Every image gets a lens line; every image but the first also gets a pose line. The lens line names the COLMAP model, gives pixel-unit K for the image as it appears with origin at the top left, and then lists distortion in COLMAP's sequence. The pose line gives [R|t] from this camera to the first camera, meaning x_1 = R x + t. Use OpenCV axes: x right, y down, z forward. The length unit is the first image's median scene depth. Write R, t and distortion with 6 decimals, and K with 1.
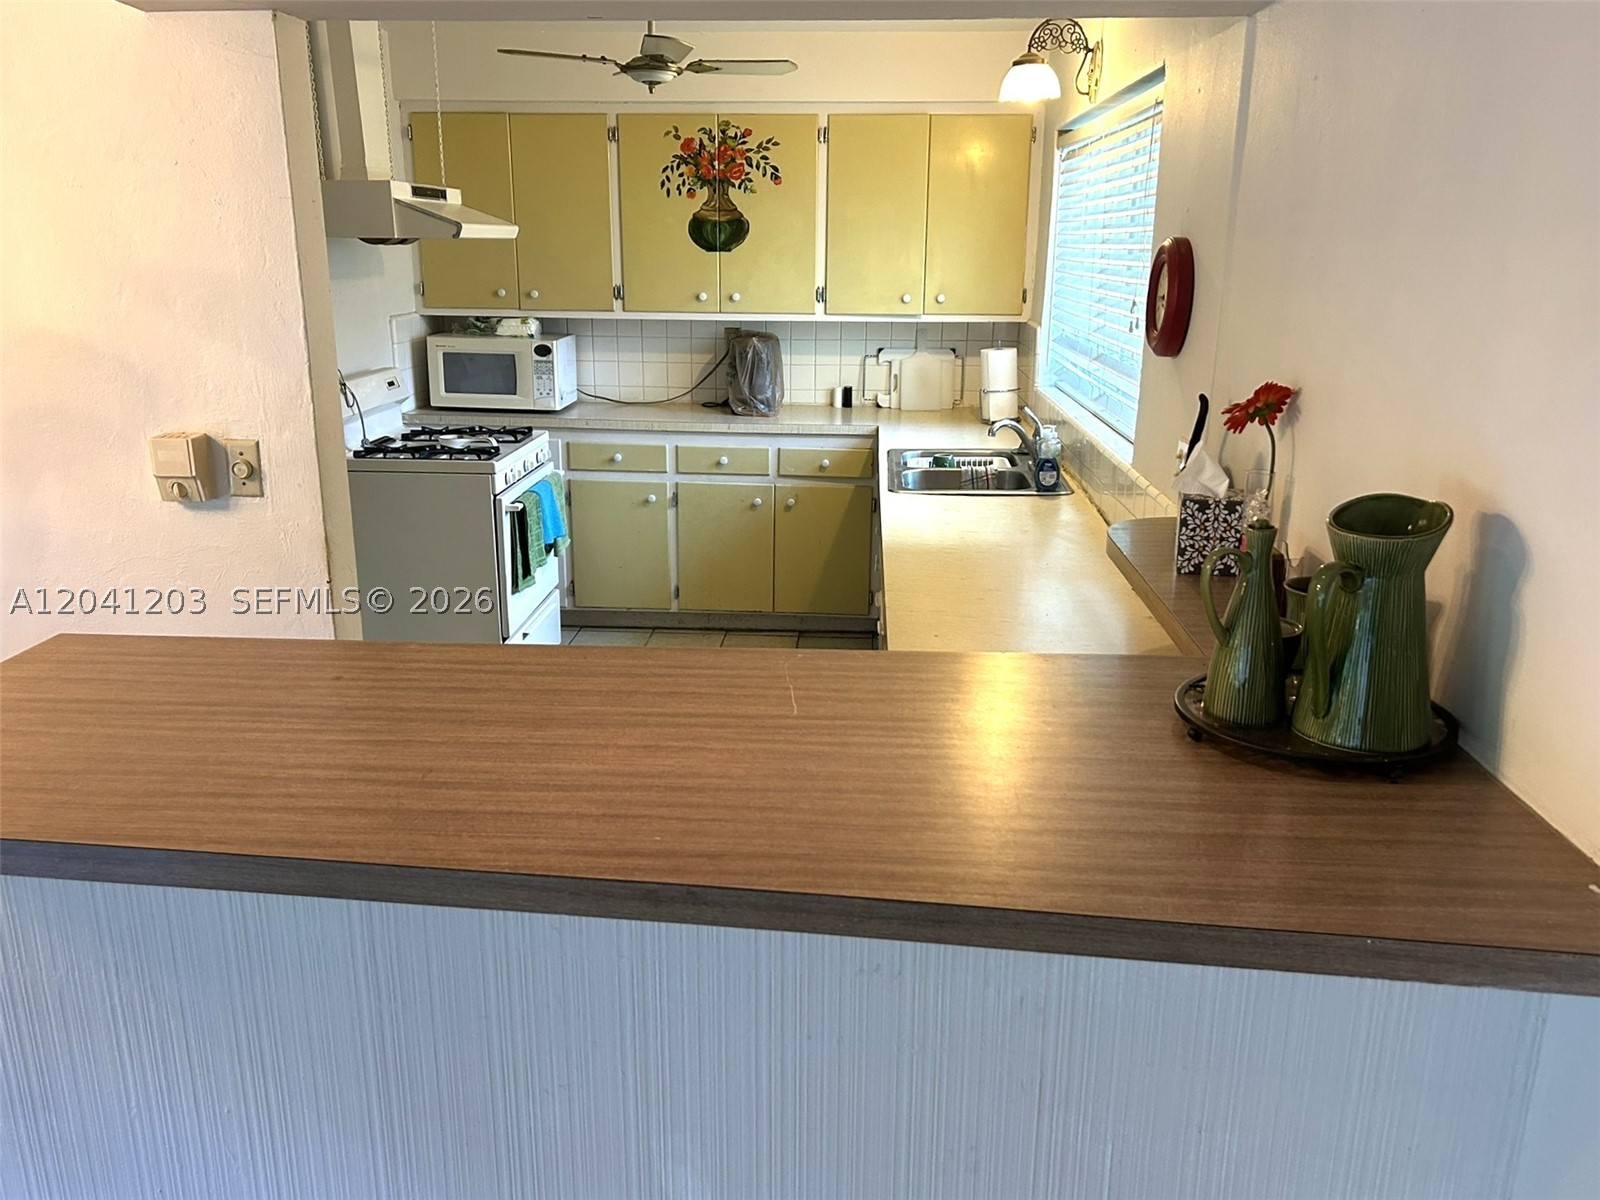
lens RADIAL K [[1207.6, 0, 792.4], [0, 1207.6, 595.2], [0, 0, 1]] dist [0.044031, -0.052351]
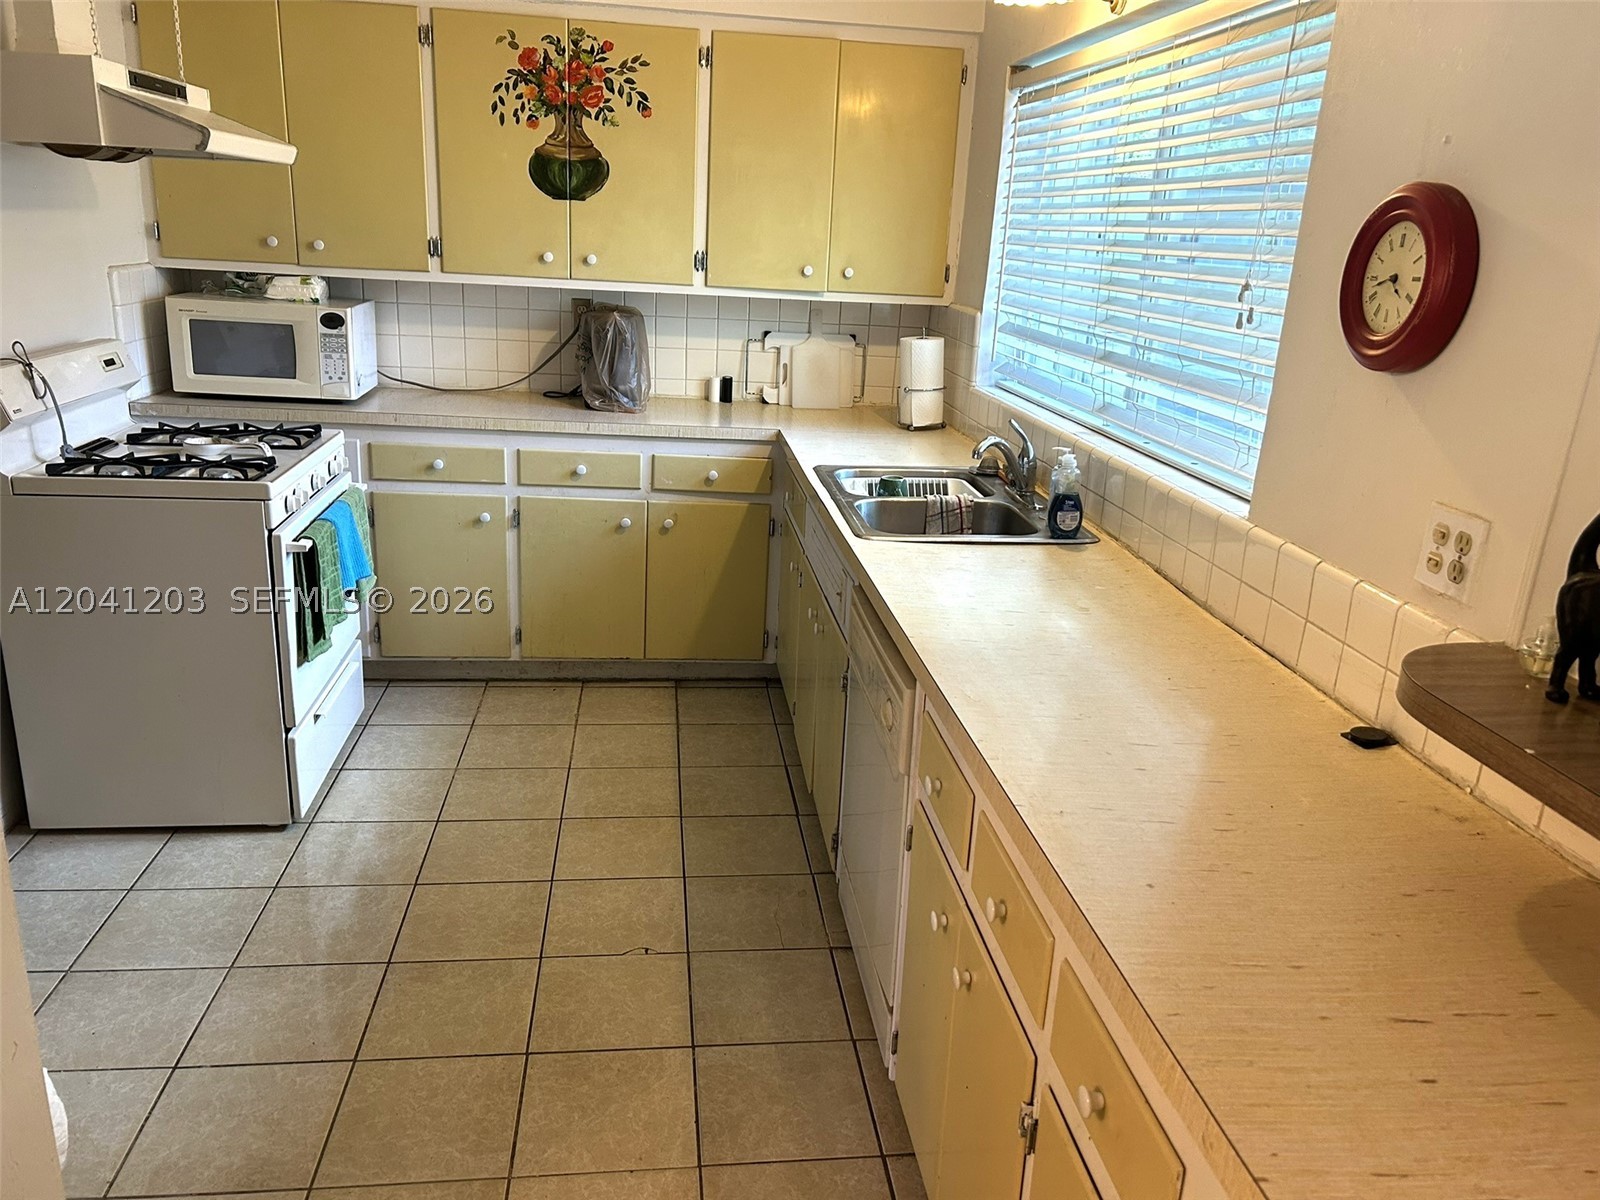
lens RADIAL K [[1207.6, 0, 815.3], [0, 1207.6, 606.6], [0, 0, 1]] dist [0.044031, -0.052351]
pose [[0.983238, -0.012016, 0.181930, -0.051487], [0.006911, 0.999565, 0.028665, -0.044792], [-0.182196, -0.026928, 0.982894, 0.201419]]
